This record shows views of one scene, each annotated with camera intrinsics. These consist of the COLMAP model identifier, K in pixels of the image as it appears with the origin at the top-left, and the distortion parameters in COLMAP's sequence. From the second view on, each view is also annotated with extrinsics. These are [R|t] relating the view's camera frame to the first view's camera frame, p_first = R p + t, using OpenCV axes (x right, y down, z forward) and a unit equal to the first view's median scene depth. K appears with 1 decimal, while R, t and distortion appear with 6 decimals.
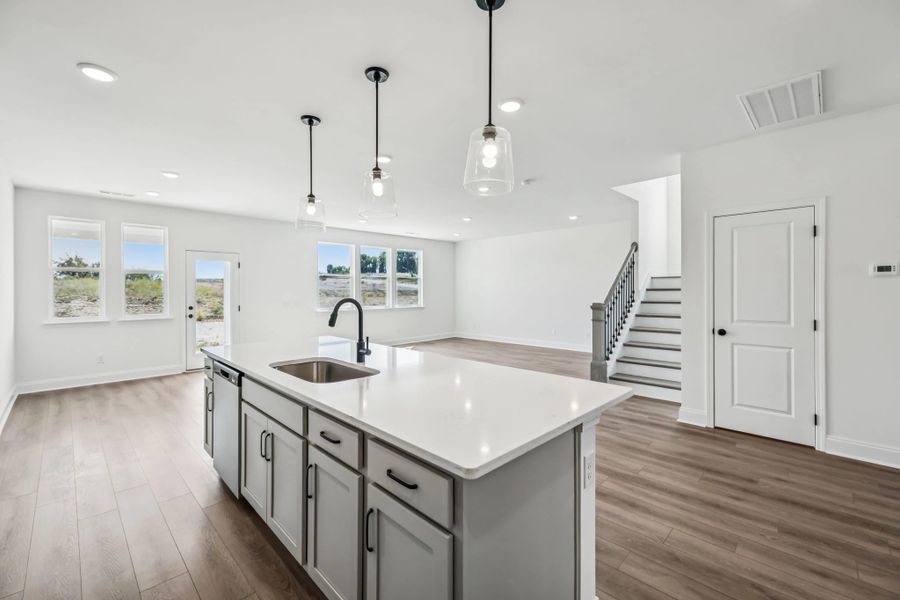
lens RADIAL K [[381.2, 0, 450.4], [0, 381.2, 291.4], [0, 0, 1]] dist [0.000725, 0.000059]
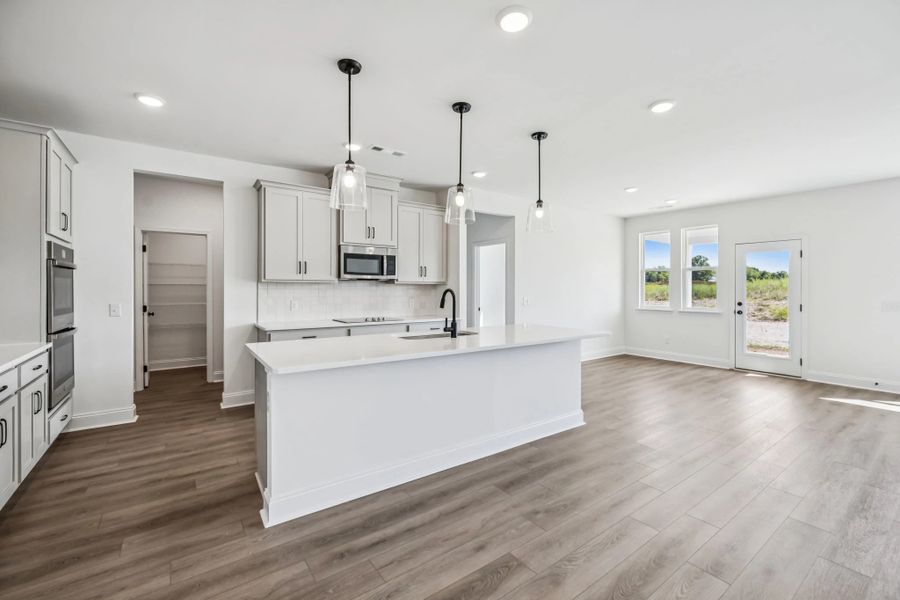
lens RADIAL K [[381.2, 0, 450.4], [0, 381.2, 291.4], [0, 0, 1]] dist [0.000725, 0.000059]
pose [[-0.152992, 0.009316, -0.988184, 0.465639], [-0.002681, 0.999948, 0.009842, 0.005623], [0.988224, 0.004155, -0.152959, 0.523623]]
